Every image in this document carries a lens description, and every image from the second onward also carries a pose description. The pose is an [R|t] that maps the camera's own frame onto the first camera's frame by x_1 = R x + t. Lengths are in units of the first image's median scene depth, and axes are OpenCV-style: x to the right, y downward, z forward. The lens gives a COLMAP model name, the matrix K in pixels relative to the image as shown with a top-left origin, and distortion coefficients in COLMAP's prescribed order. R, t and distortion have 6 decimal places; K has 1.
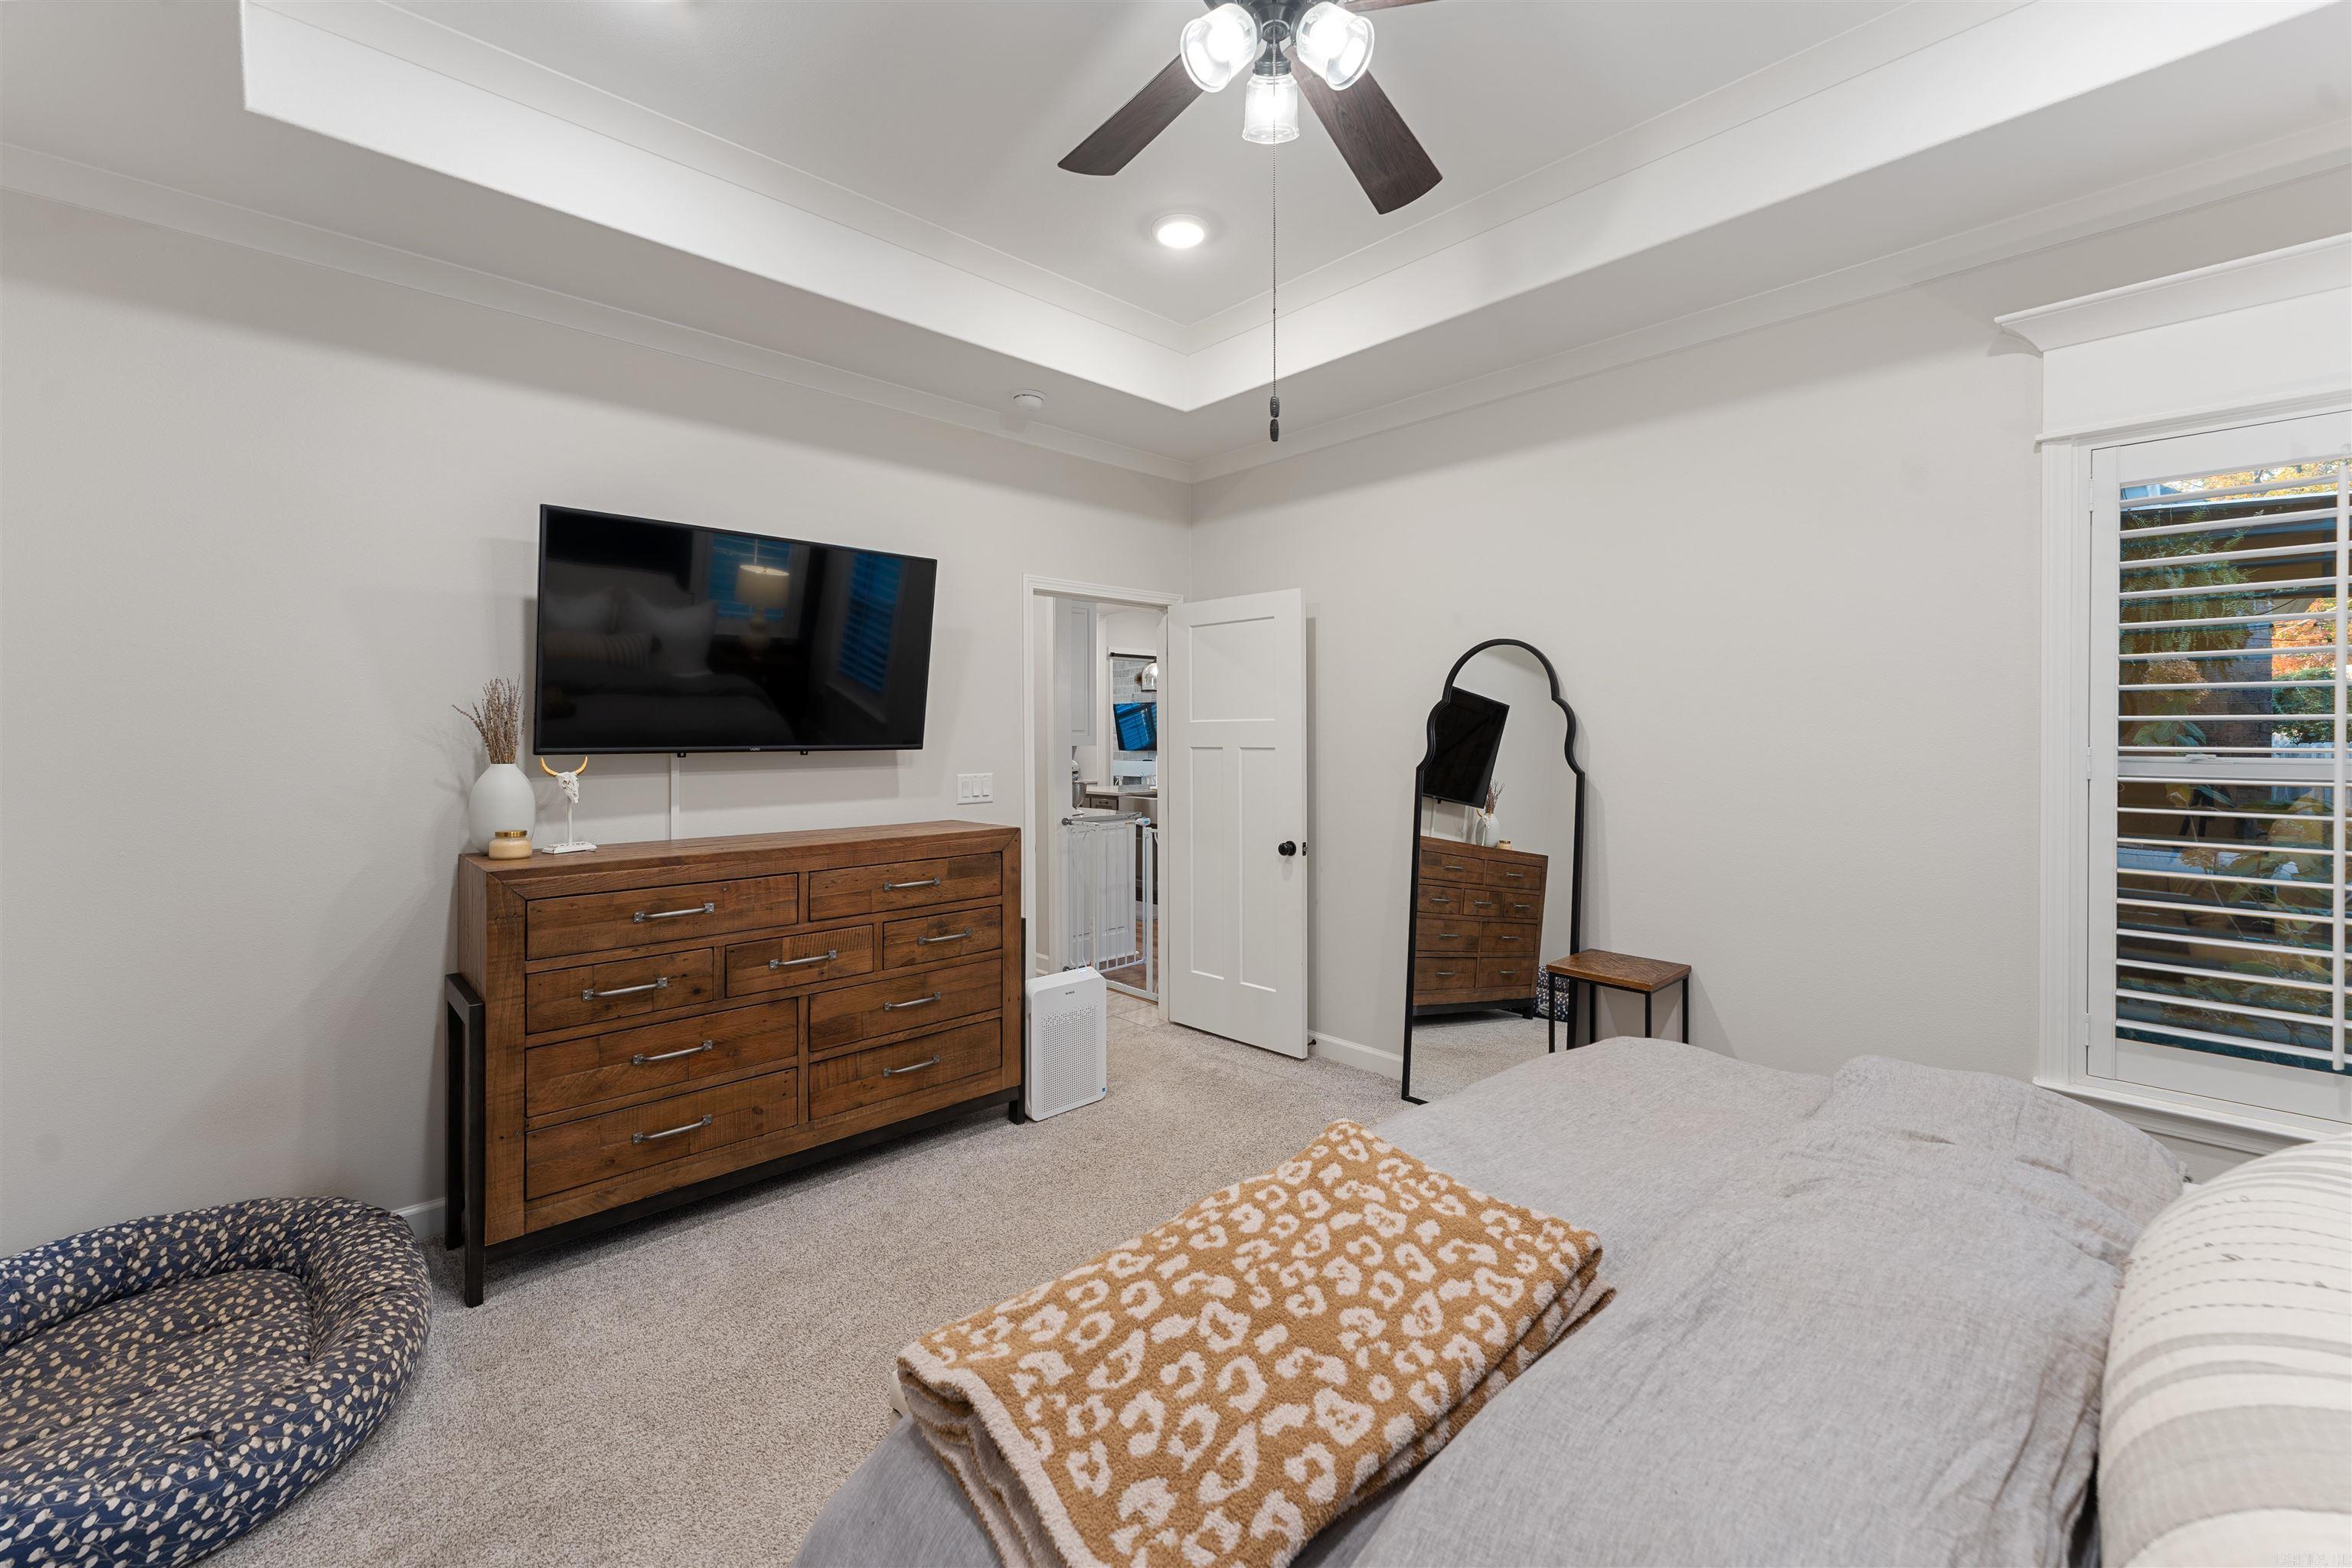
lens RADIAL K [[945.8, 0, 1183.6], [0, 945.8, 739.8], [0, 0, 1]] dist [0.000993, -0.001107]
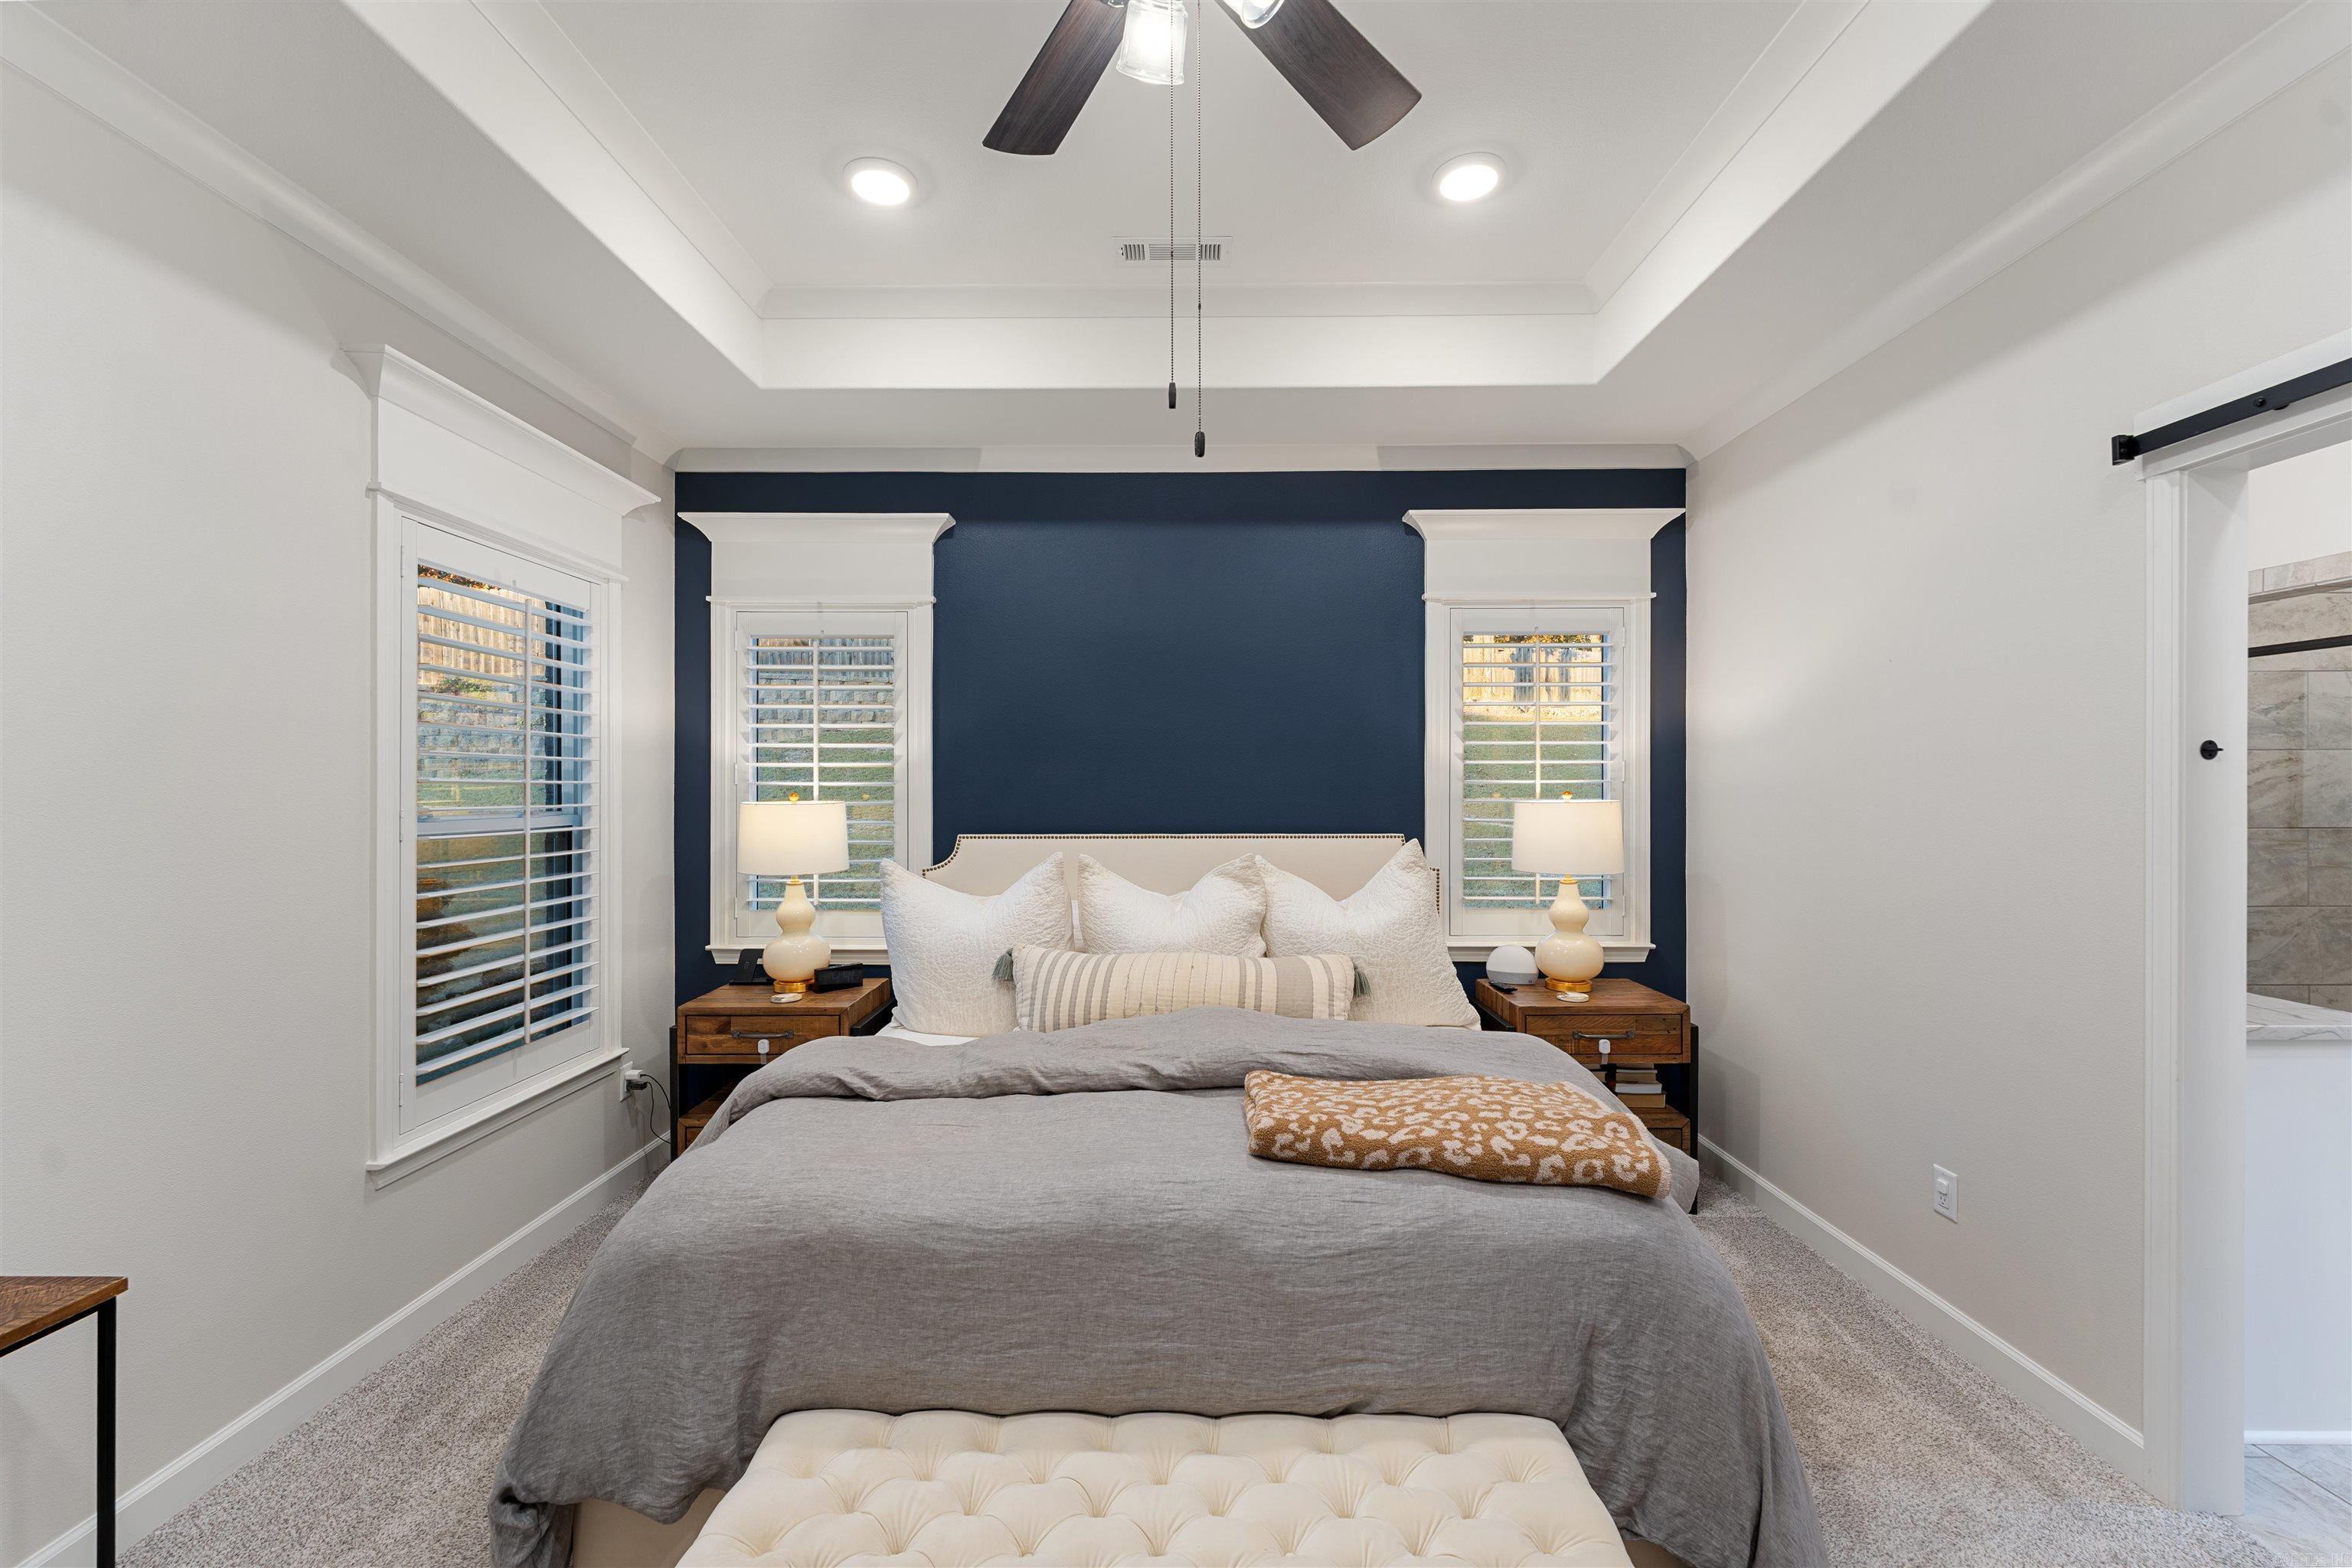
lens RADIAL K [[945.8, 0, 1188.7], [0, 945.8, 783.3], [0, 0, 1]] dist [0.000993, -0.001107]
pose [[-0.727201, 0.007294, 0.686386, -0.337404], [0.008776, 0.999961, -0.001328, -0.009485], [-0.686369, 0.005058, -0.727236, 1.131034]]
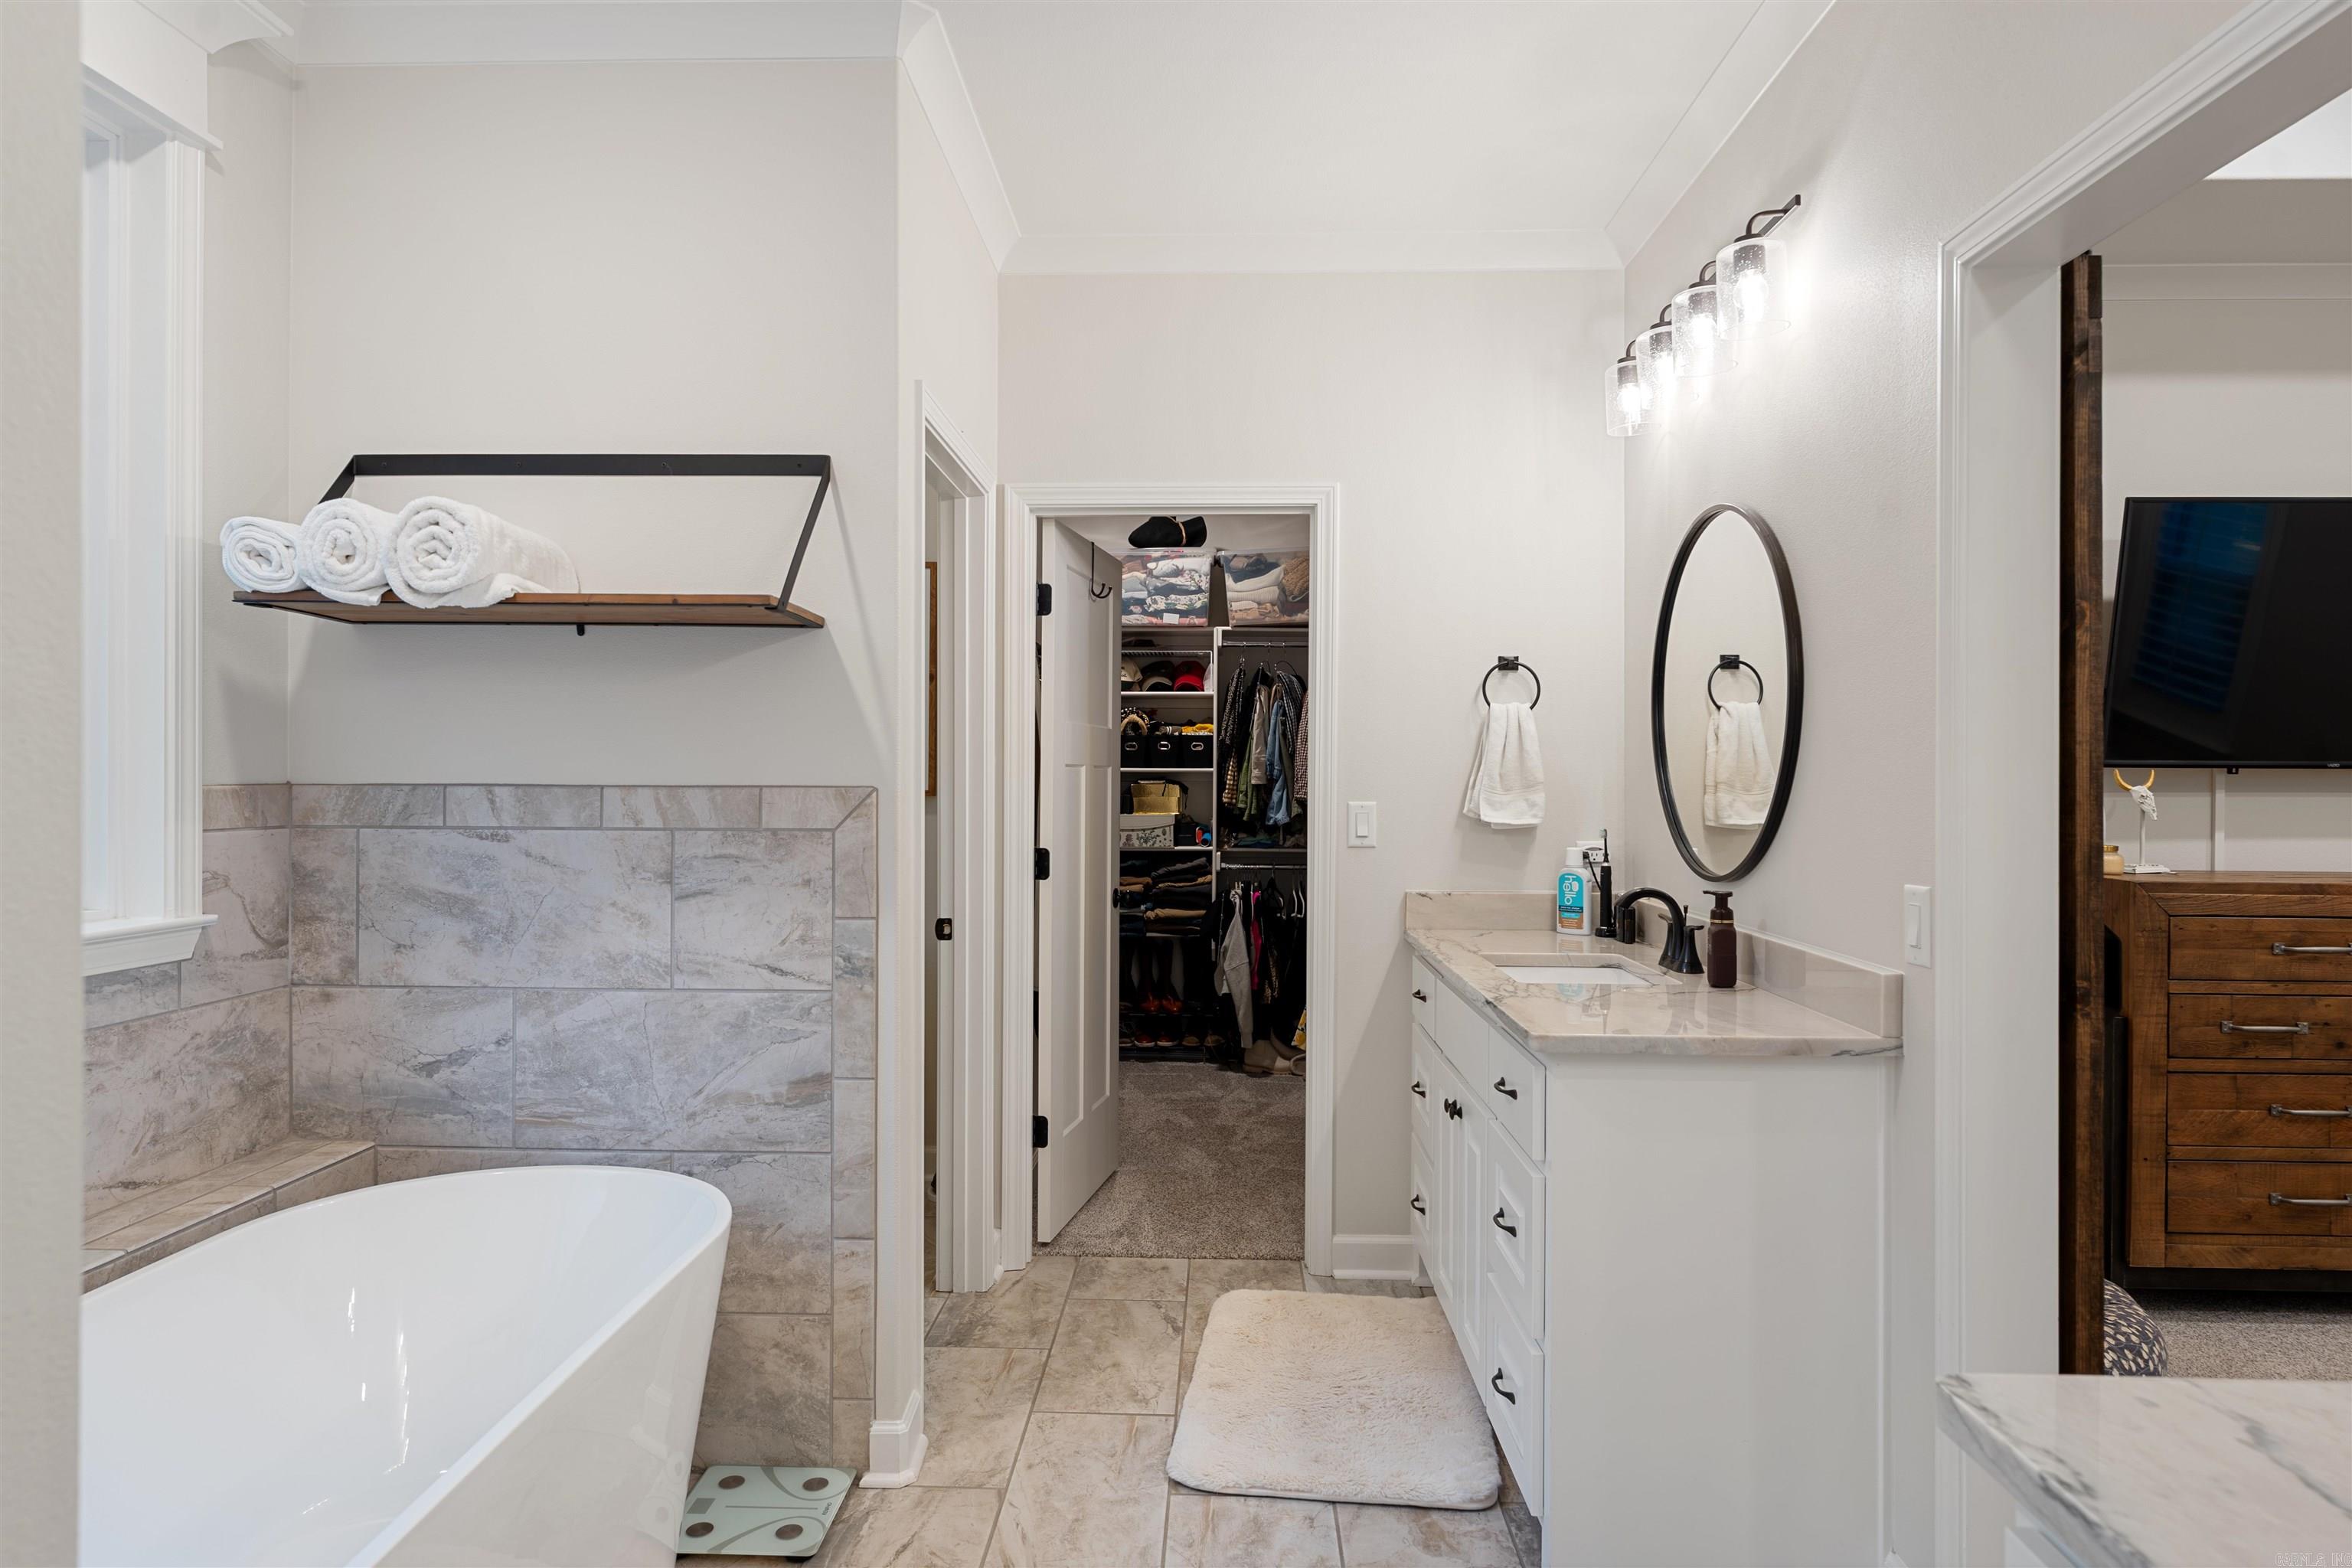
lens RADIAL K [[1353.0, 0, 1190.2], [0, 1353.0, 781.6], [0, 0, 1]] dist [0.003459, 0.002728]
pose [[0.709488, 0.008792, -0.704663, -0.414269], [-0.011774, 0.999930, 0.000622, 0.043694], [0.704619, 0.007856, 0.709542, -0.629787]]
